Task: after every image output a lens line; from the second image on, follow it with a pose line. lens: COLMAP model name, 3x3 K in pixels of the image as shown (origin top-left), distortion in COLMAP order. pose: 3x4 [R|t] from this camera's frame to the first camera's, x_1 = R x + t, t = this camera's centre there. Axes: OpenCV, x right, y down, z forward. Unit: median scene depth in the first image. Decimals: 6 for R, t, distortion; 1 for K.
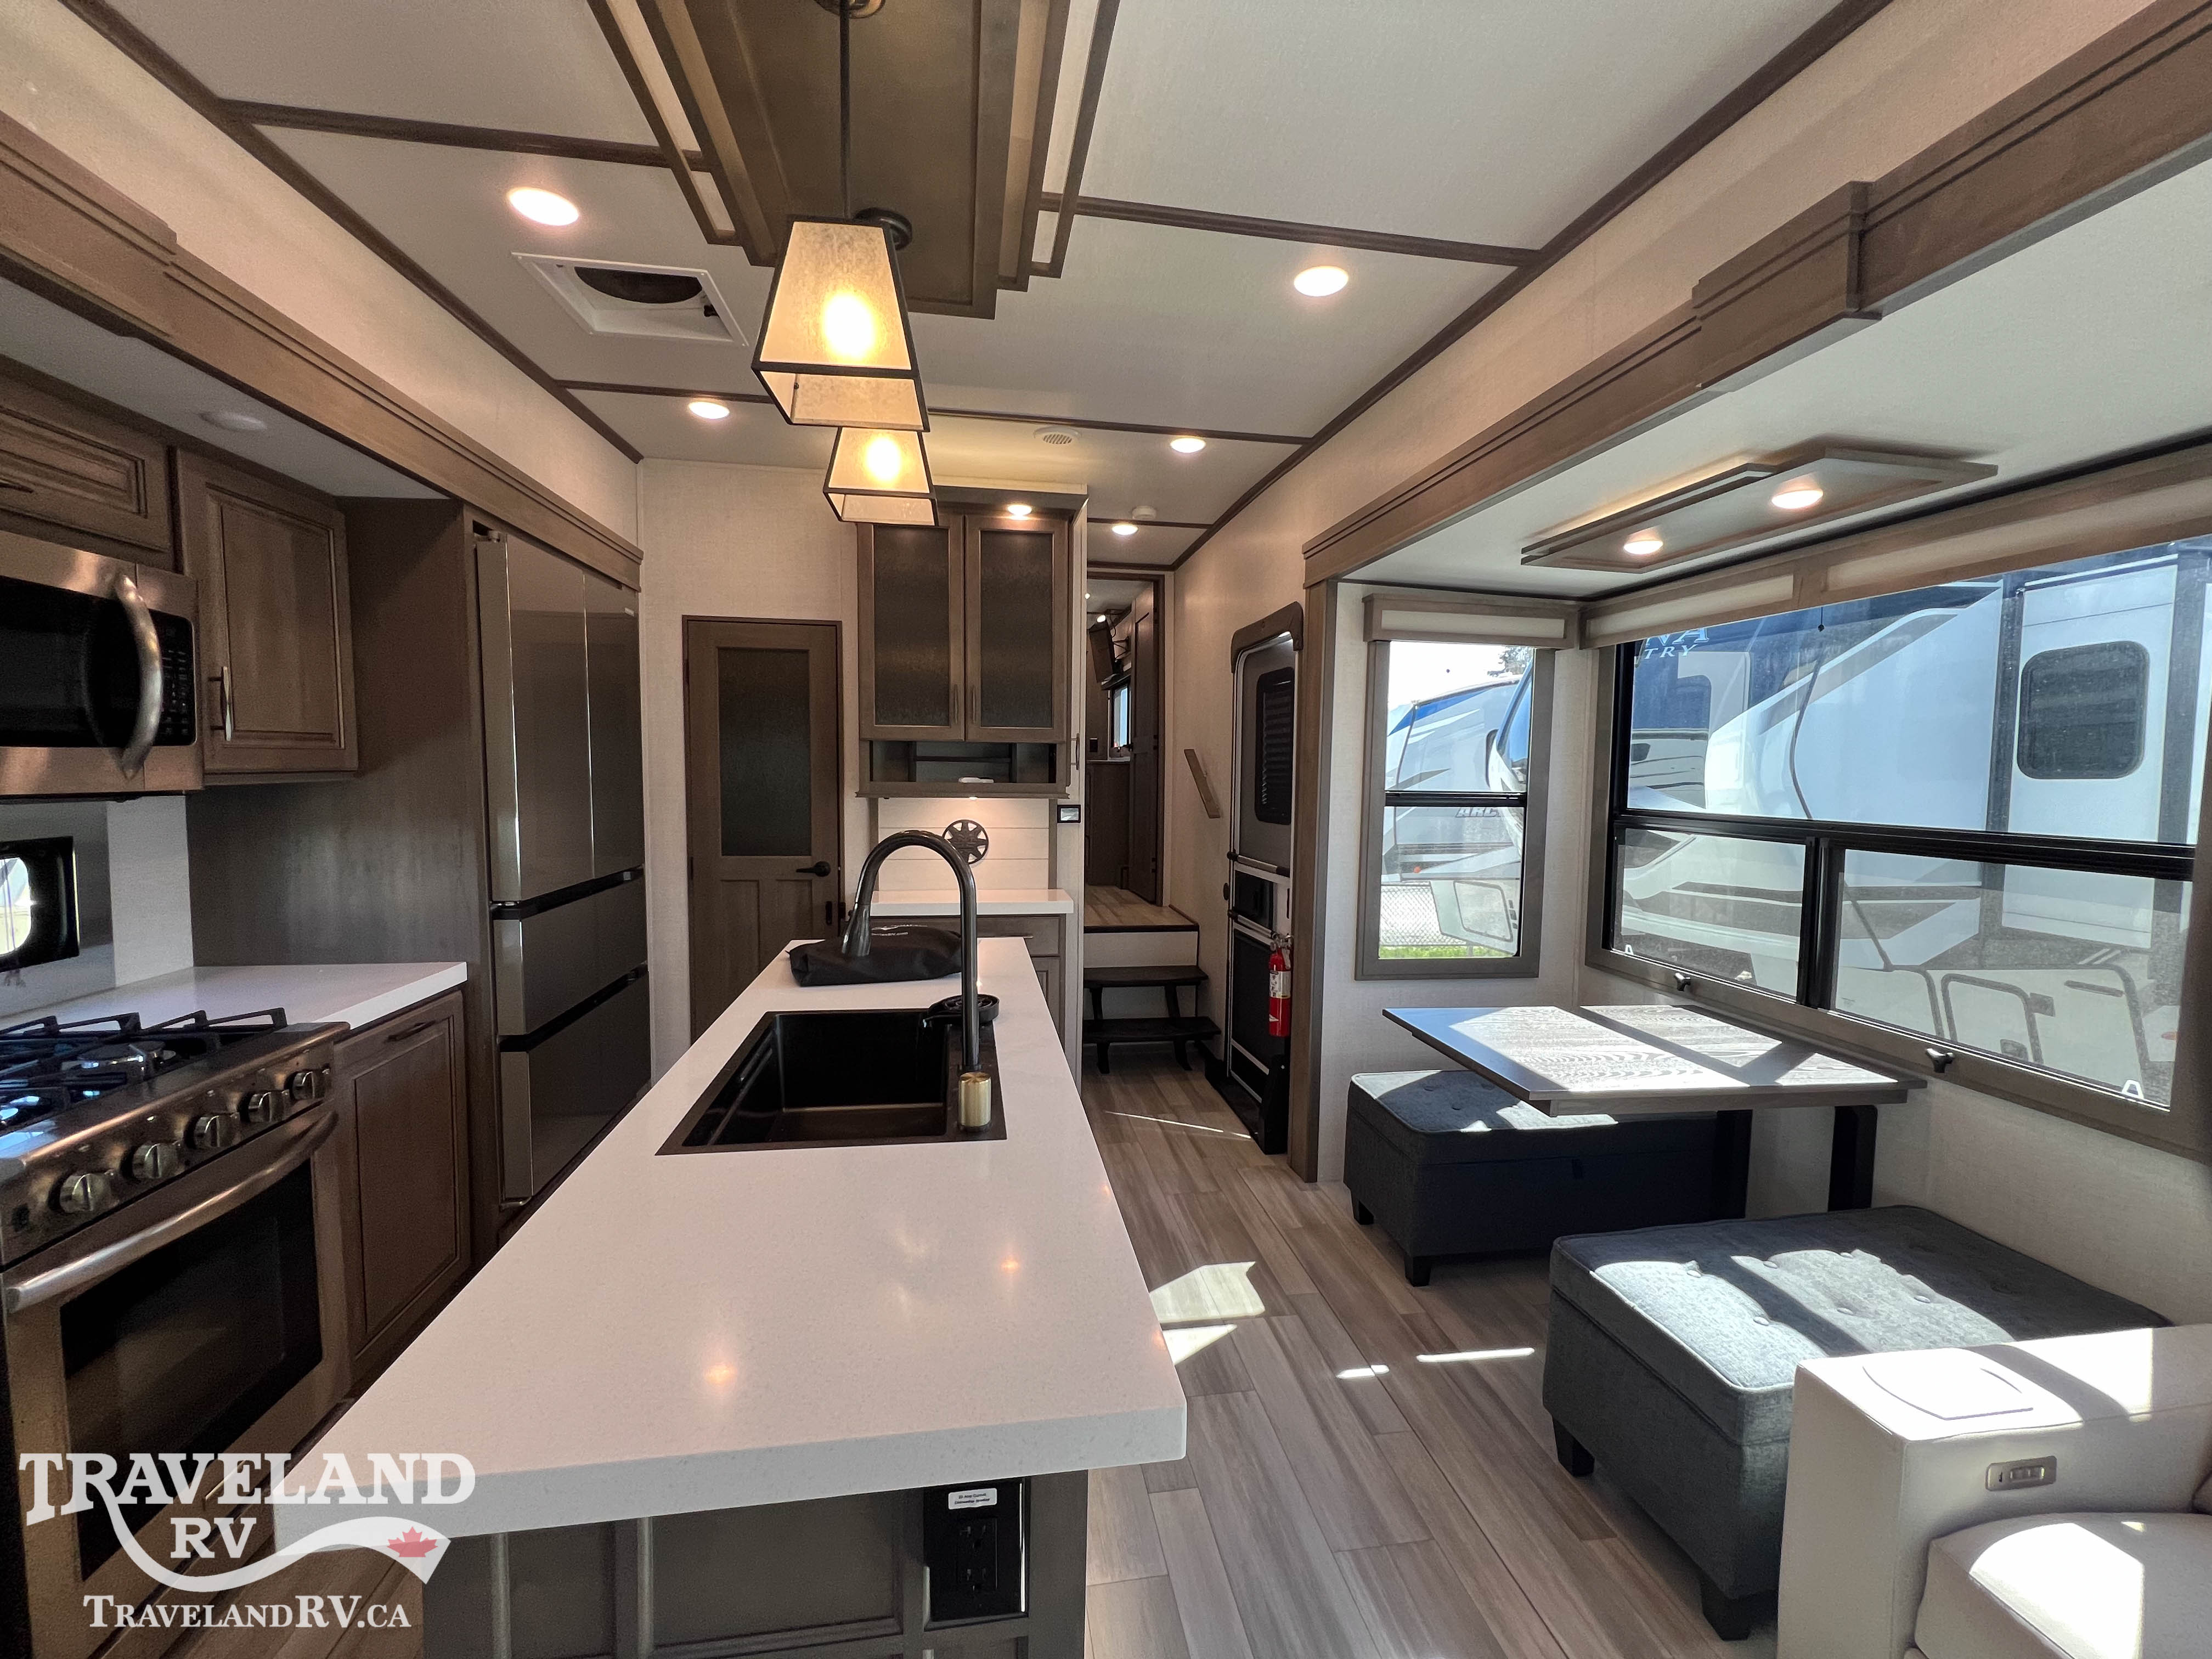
lens RADIAL K [[890.0, 0, 1102.5], [0, 890.0, 836.1], [0, 0, 1]] dist [0.000008, 0.000080]
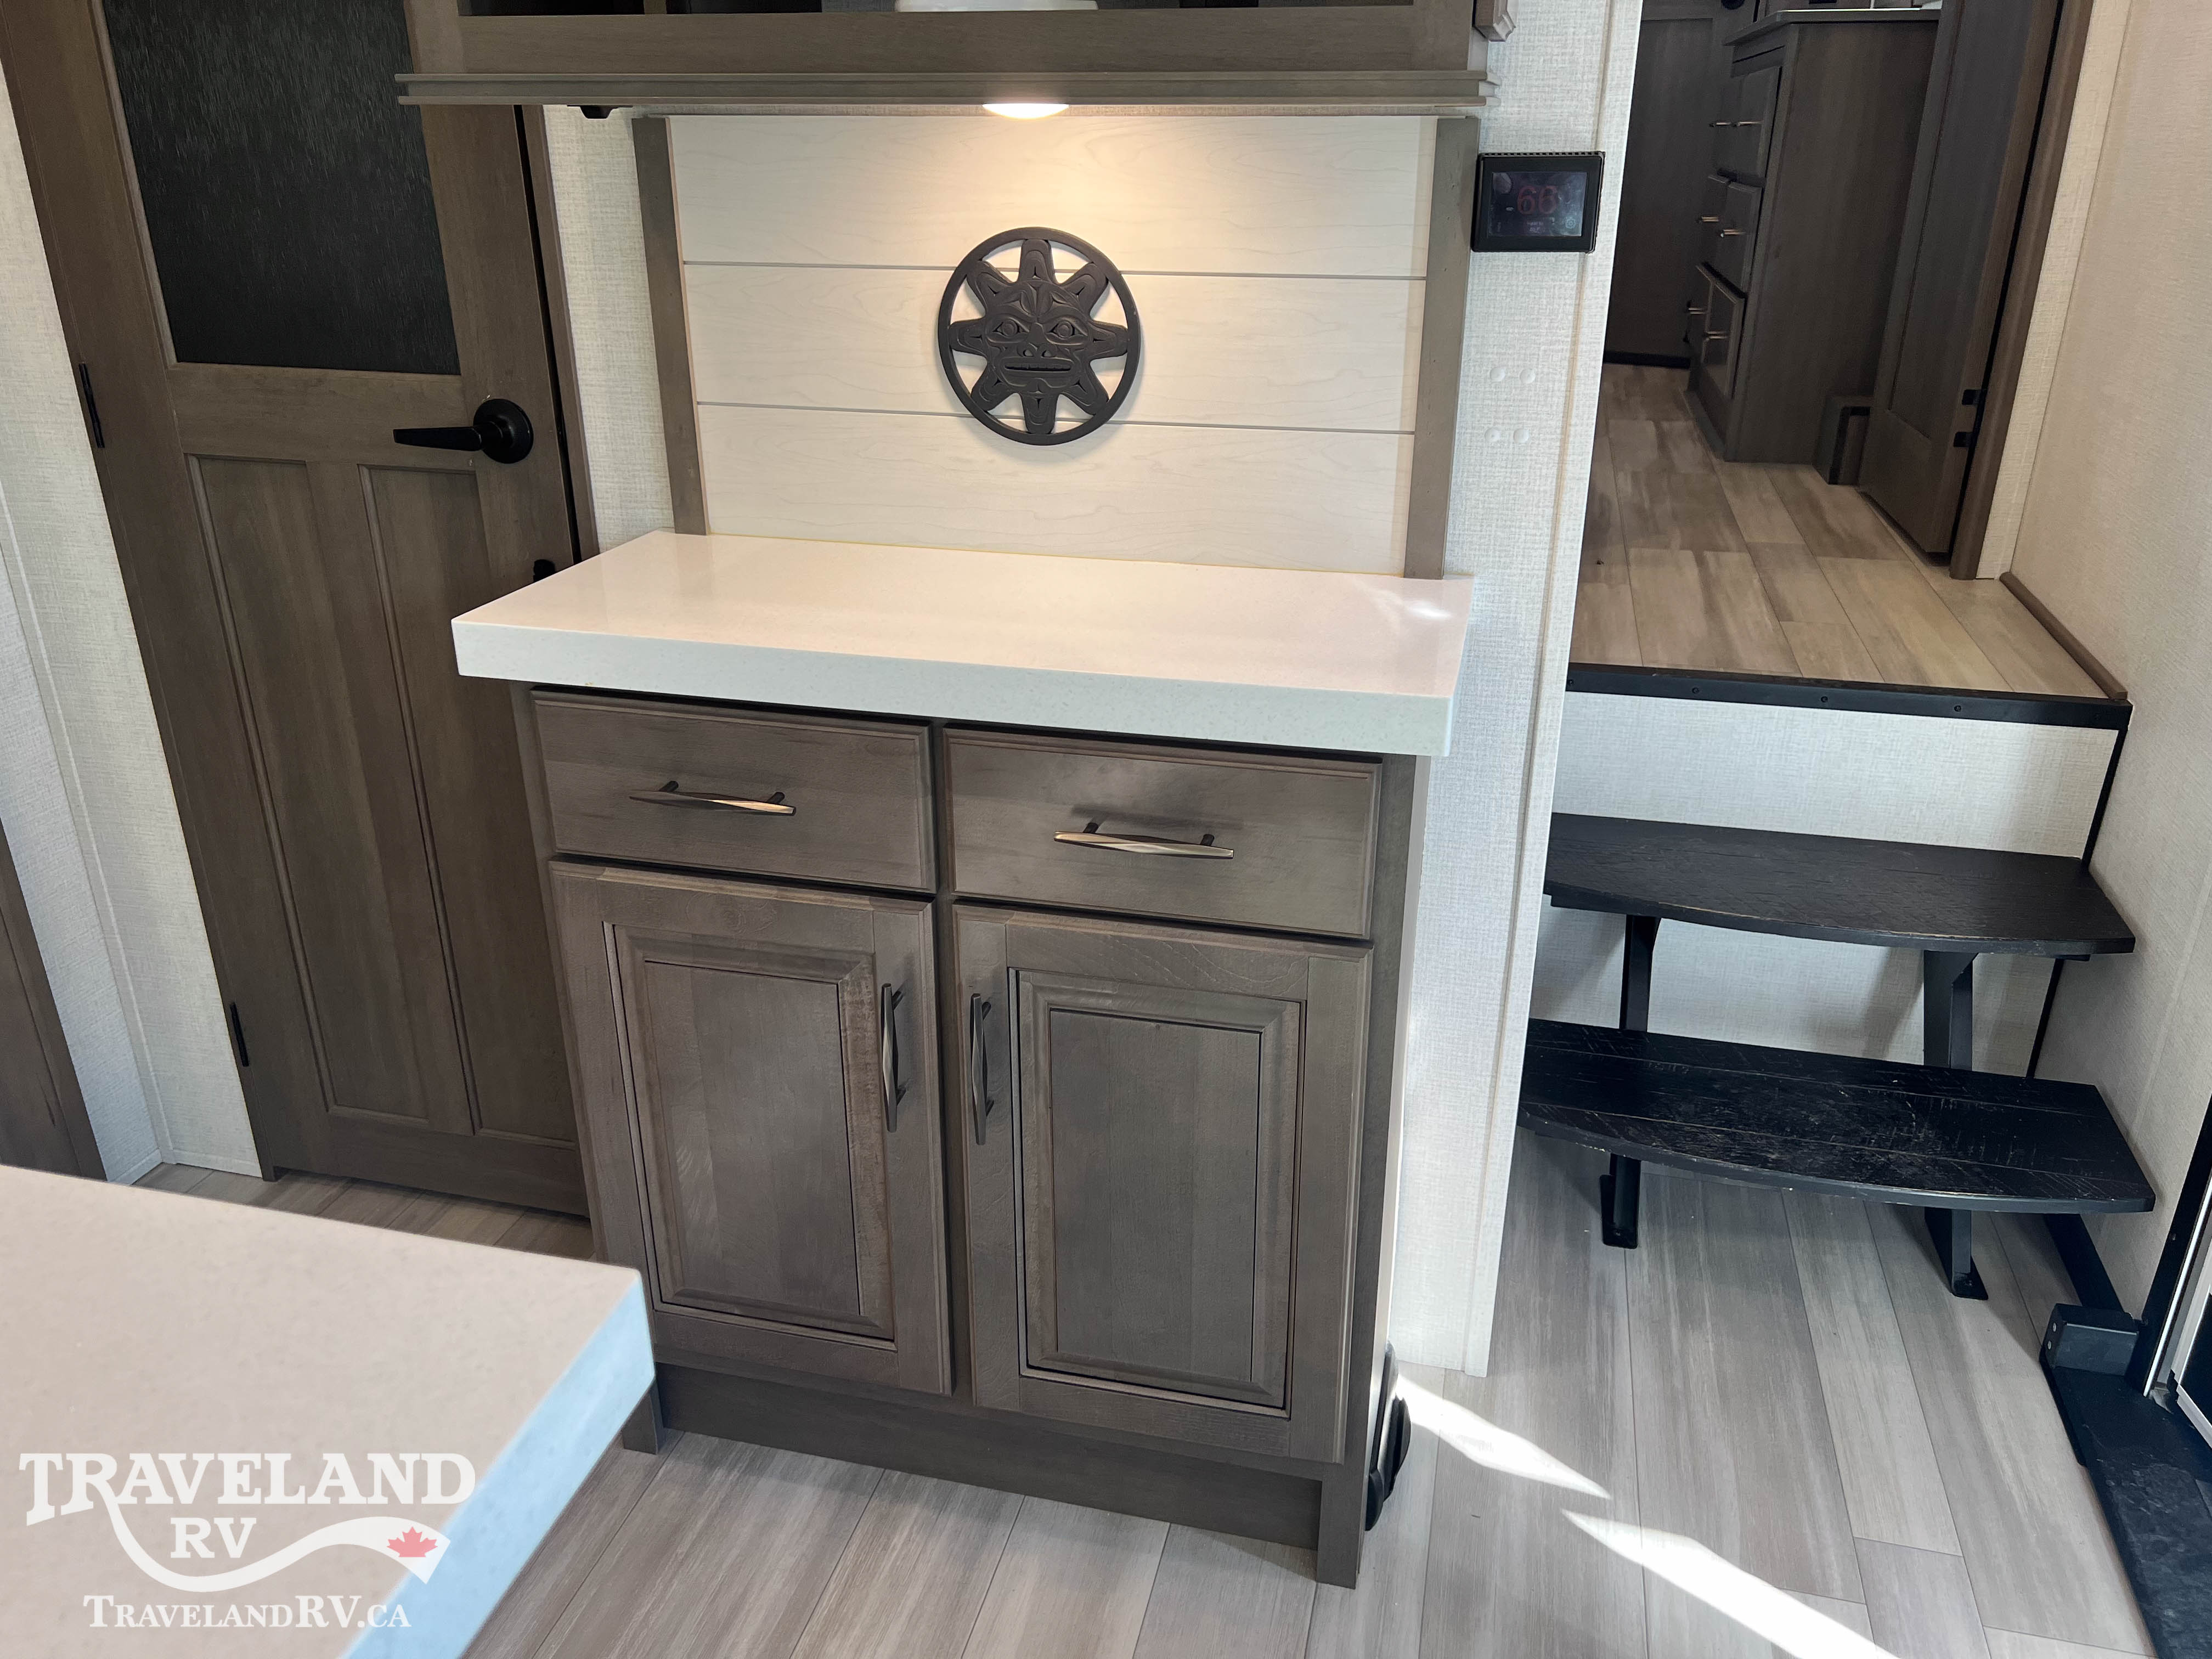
lens RADIAL K [[1667.8, 0, 1126.6], [0, 1667.8, 824.6], [0, 0, 1]] dist [0.070672, -0.070228]
pose [[0.923852, 0.137271, -0.357288, 0.032181], [-0.017756, 0.947840, 0.318250, -0.011618], [0.382338, -0.287672, 0.878101, 0.590724]]
